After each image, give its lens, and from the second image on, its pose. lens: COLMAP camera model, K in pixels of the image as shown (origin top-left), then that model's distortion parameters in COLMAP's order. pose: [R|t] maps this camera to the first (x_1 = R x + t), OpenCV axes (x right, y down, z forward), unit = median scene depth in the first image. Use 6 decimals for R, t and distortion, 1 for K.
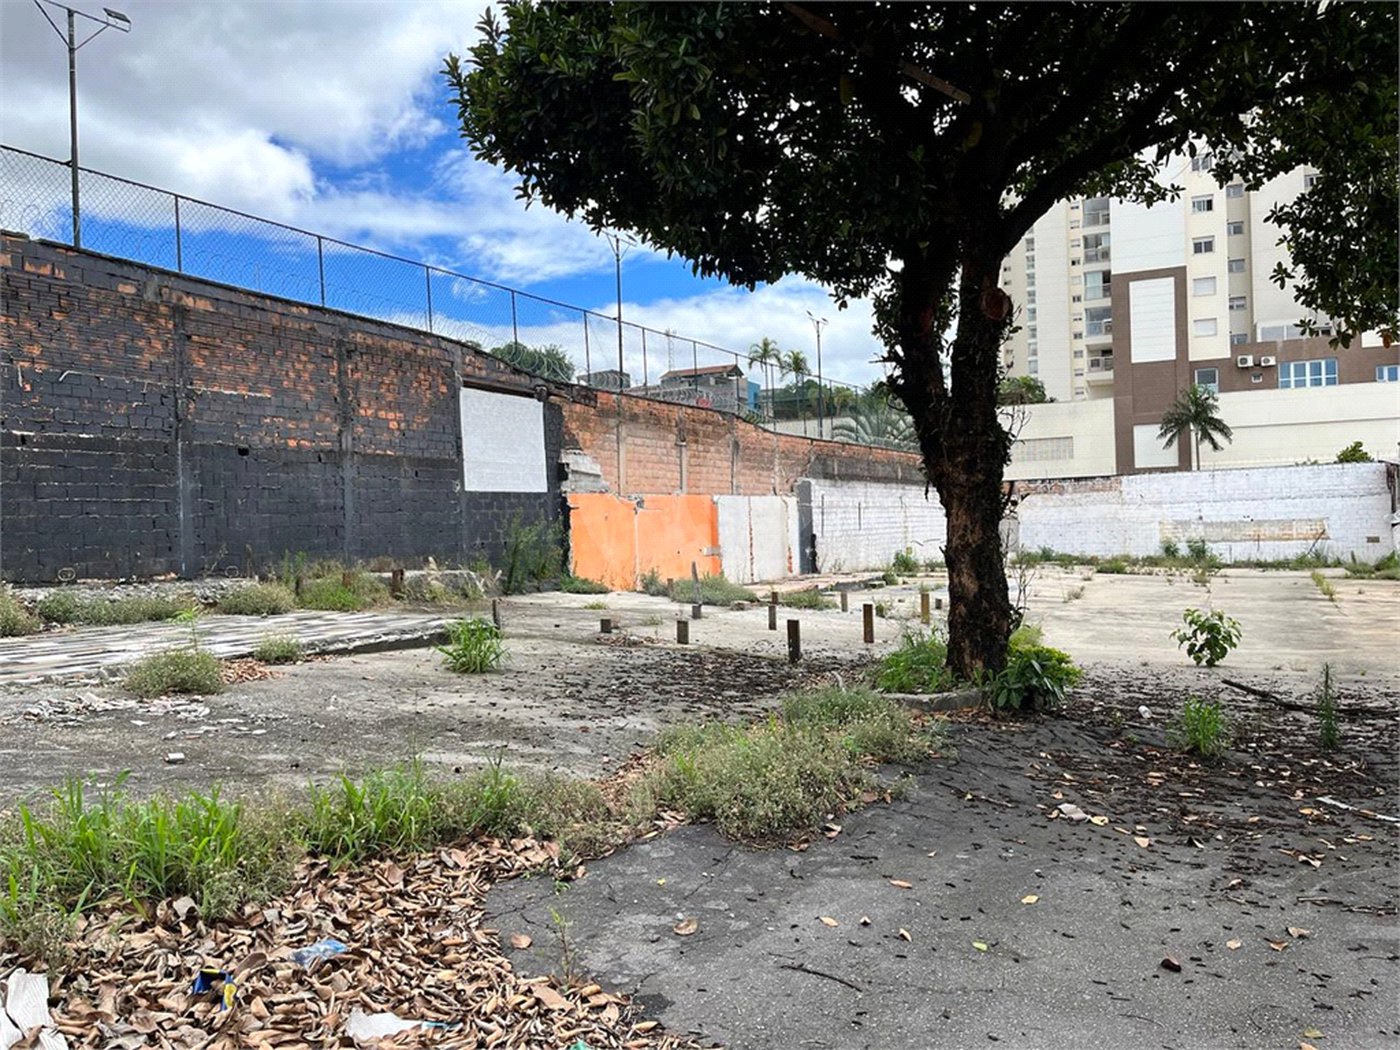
lens RADIAL K [[1056.0, 0, 688.6], [0, 1056.0, 527.4], [0, 0, 1]] dist [0.065480, -0.082315]
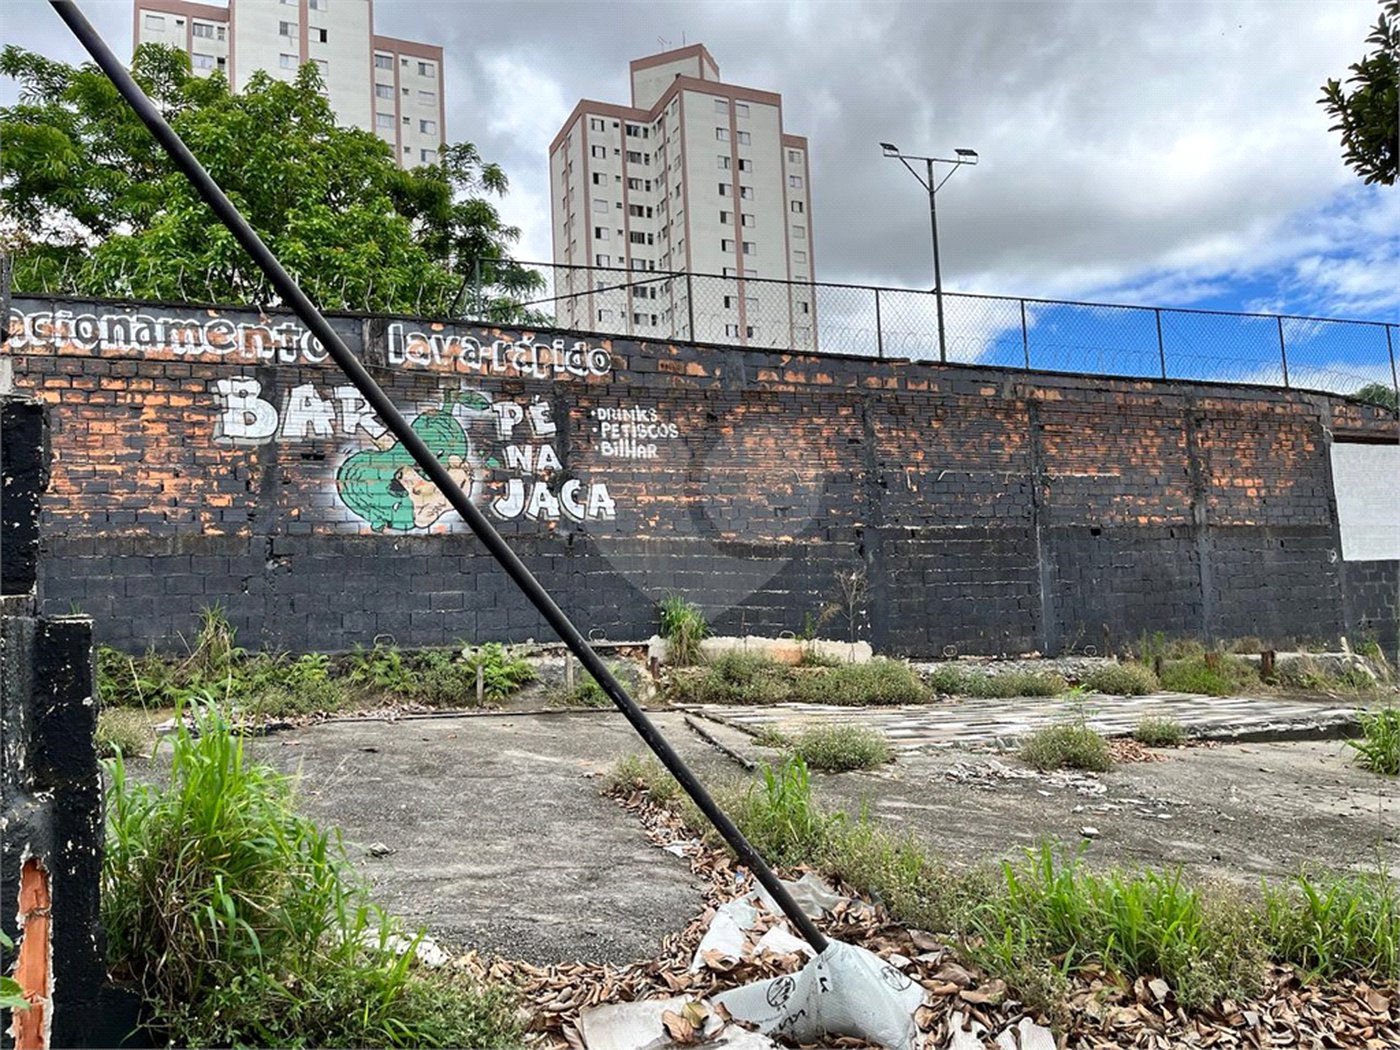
lens RADIAL K [[1056.7, 0, 689.6], [0, 1056.7, 533.5], [0, 0, 1]] dist [0.071052, -0.094664]
pose [[0.739973, -0.062578, -0.669720, -0.029084], [0.016537, 0.997055, -0.074892, 0.000217], [0.672433, 0.044343, 0.738828, -0.012959]]
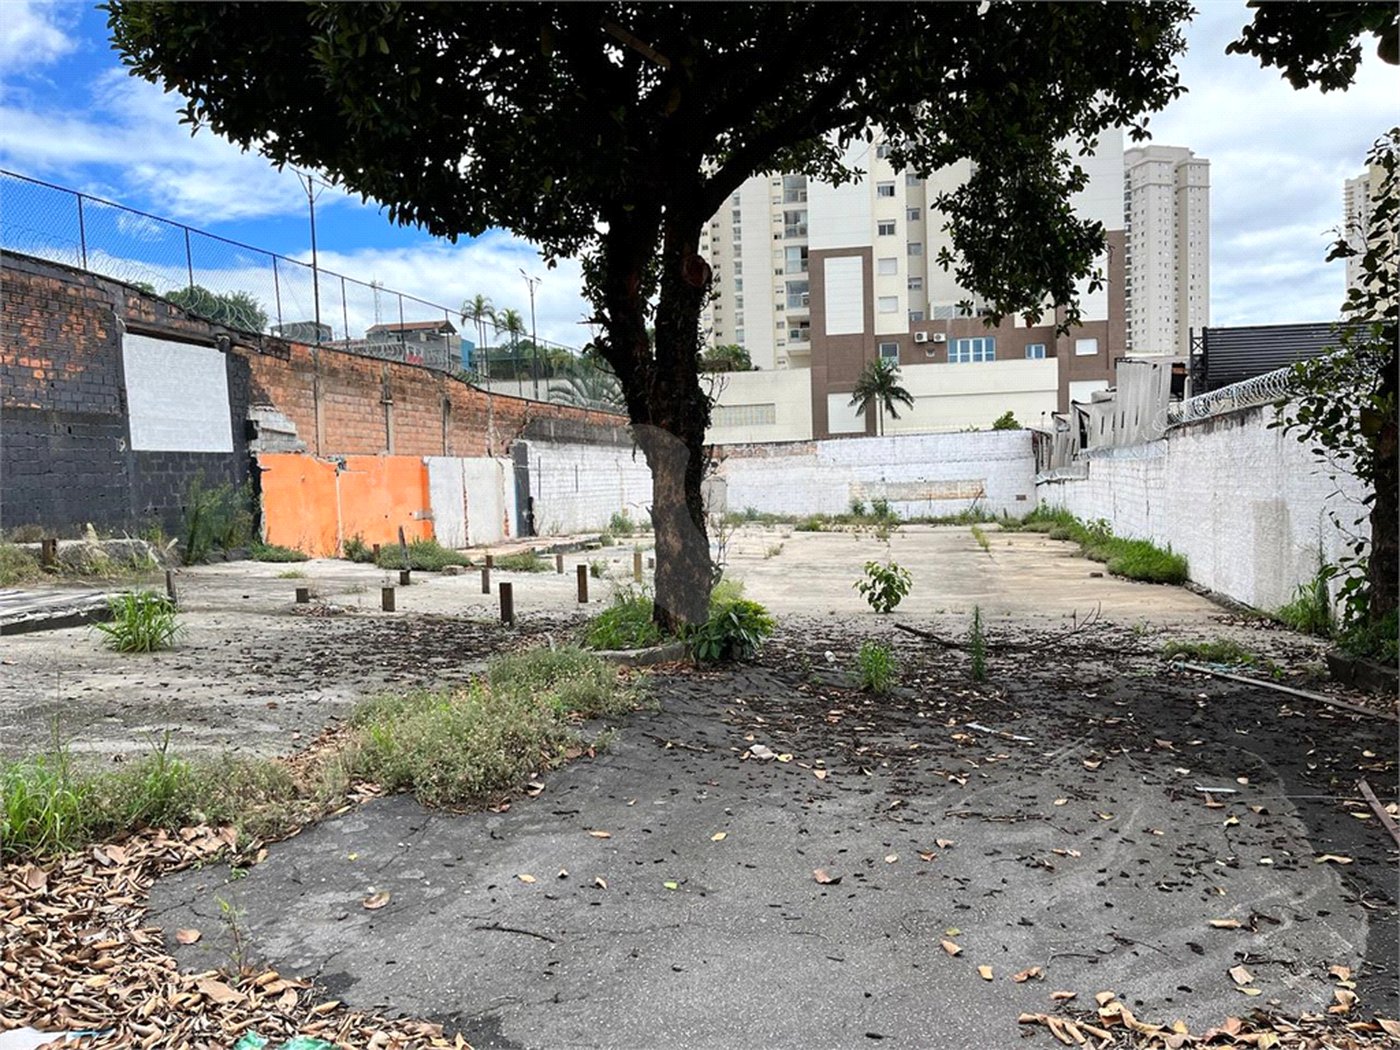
lens RADIAL K [[1055.4, 0, 701.7], [0, 1055.4, 532.2], [0, 0, 1]] dist [0.077025, -0.103643]
pose [[0.962224, -0.016232, 0.271775, 0.007376], [0.005384, 0.999160, 0.040616, 0.001108], [-0.272206, -0.037618, 0.961503, 0.000072]]
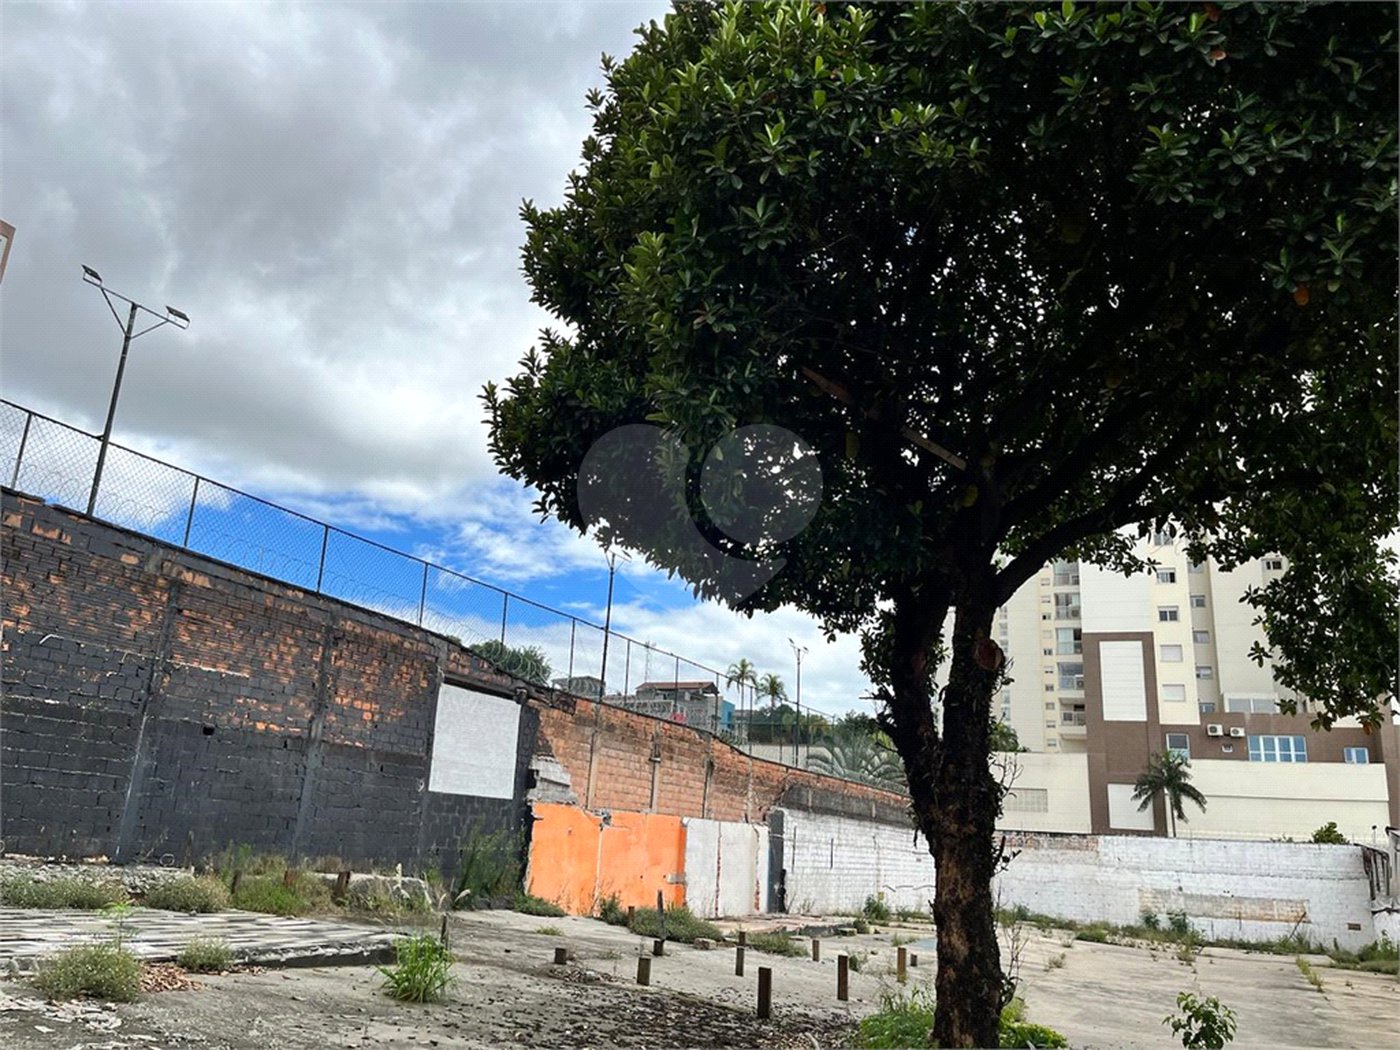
lens RADIAL K [[1055.4, 0, 696.3], [0, 1055.4, 541.9], [0, 0, 1]] dist [0.076067, -0.103608]
pose [[0.995326, 0.094886, 0.017992, -0.013202], [-0.086129, 0.956389, -0.279108, -0.003386], [-0.043691, 0.276254, 0.960091, 0.002994]]
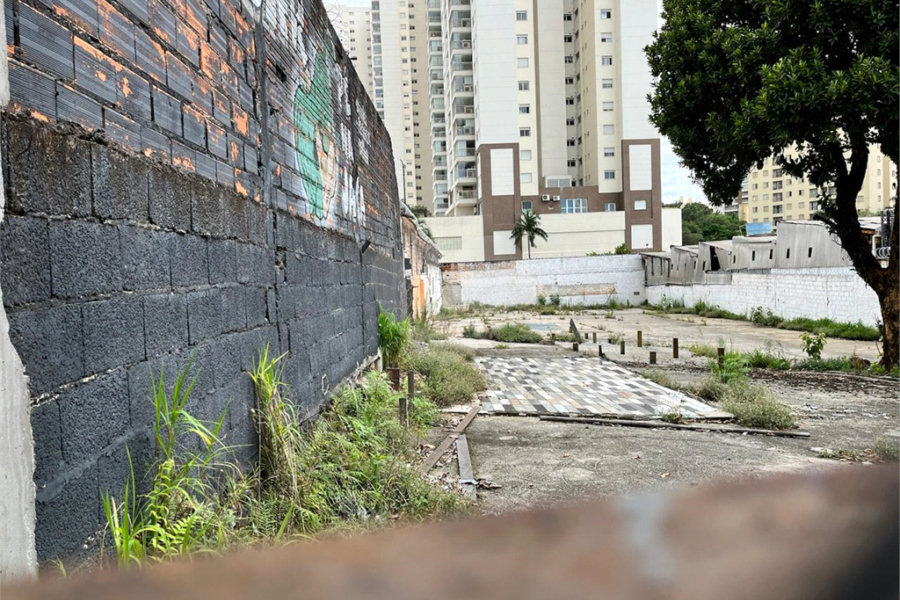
lens RADIAL K [[678.3, 0, 442.6], [0, 678.3, 308.2], [0, 0, 1]] dist [0.070651, -0.090342]
pose [[0.893801, -0.027491, 0.447620, -0.753410], [0.013534, 0.999318, 0.034351, -0.028561], [-0.448259, -0.024645, 0.893564, 0.091029]]
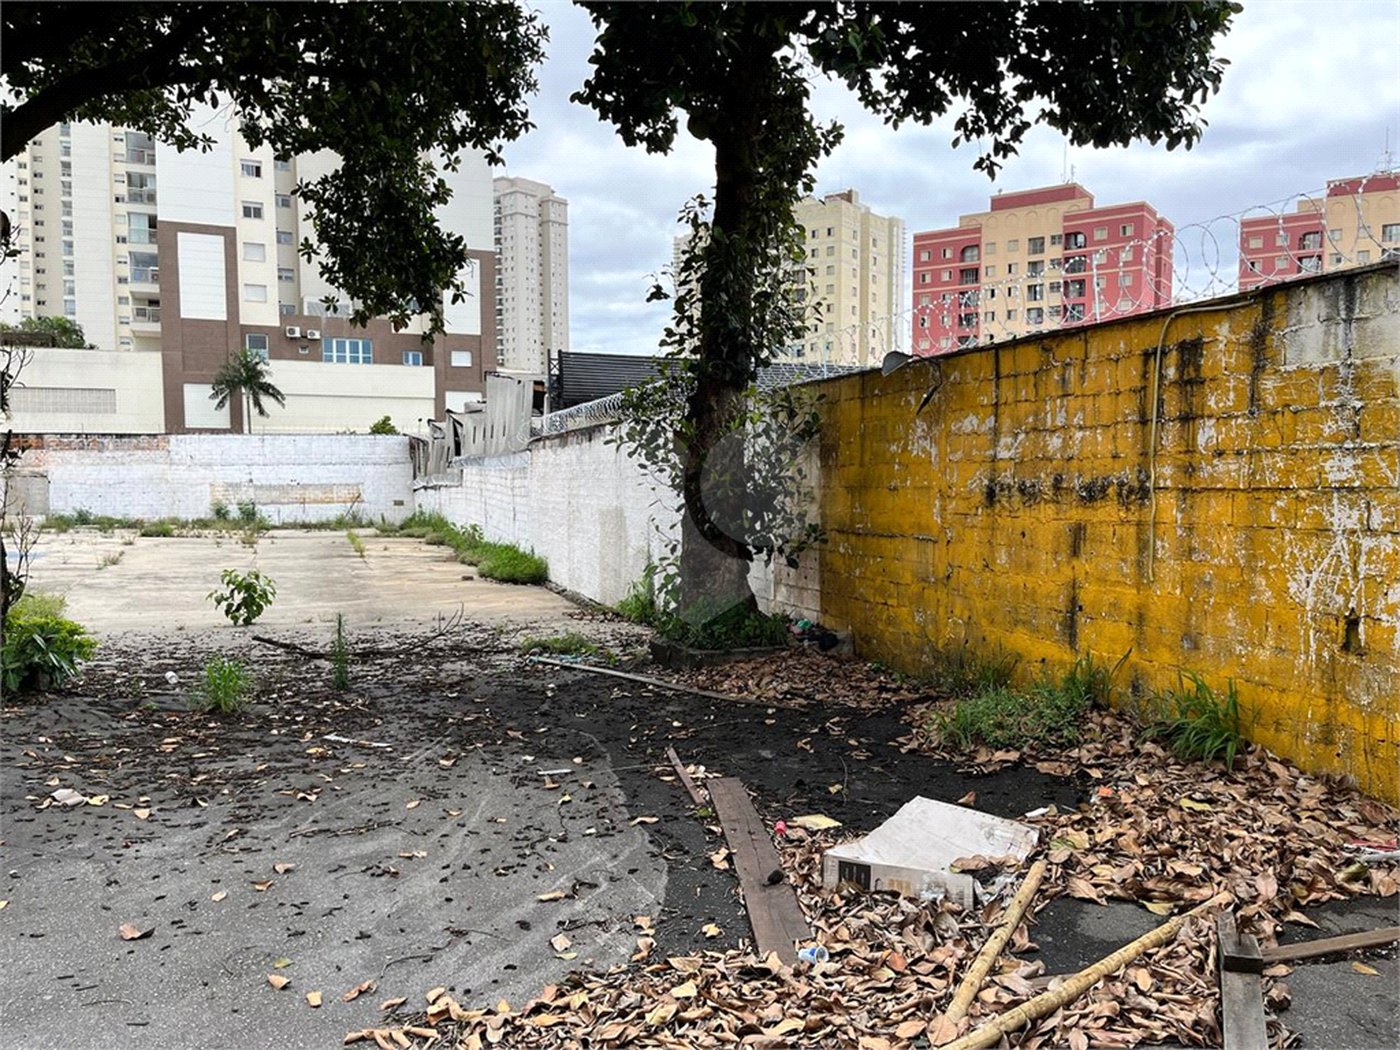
lens RADIAL K [[1054.9, 0, 710.4], [0, 1054.9, 536.5], [0, 0, 1]] dist [0.065016, -0.079820]
pose [[0.660092, -0.018125, 0.750966, 0.019933], [-0.014482, 0.999216, 0.036846, 0.002143], [-0.751045, -0.035198, 0.659312, -0.000208]]
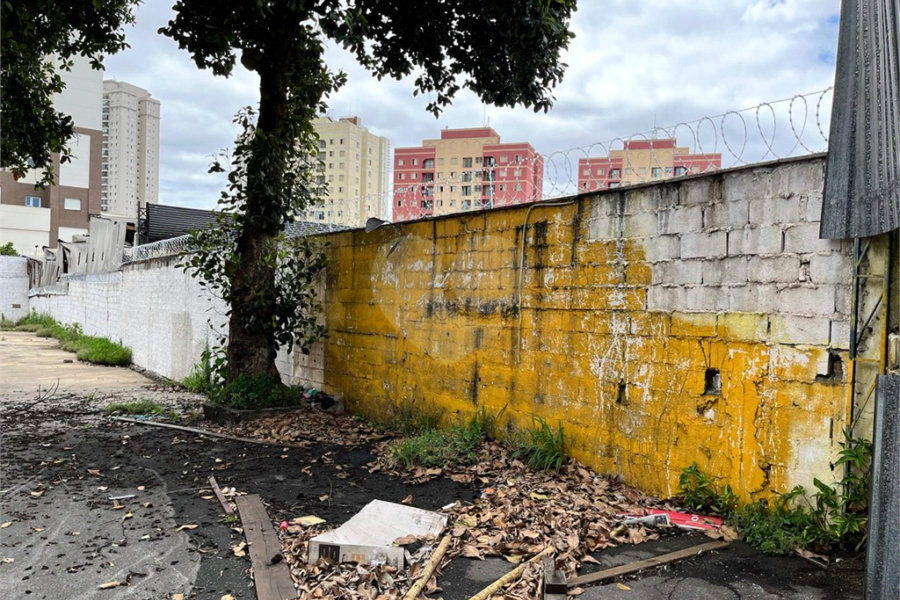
lens RADIAL K [[677.7, 0, 452.9], [0, 677.7, 308.5], [0, 0, 1]] dist [0.072559, -0.091883]
pose [[0.428100, 0.029441, 0.903252, 0.023783], [-0.041491, 0.999056, -0.012898, 0.004472], [-0.902778, -0.031955, 0.428917, -0.007704]]
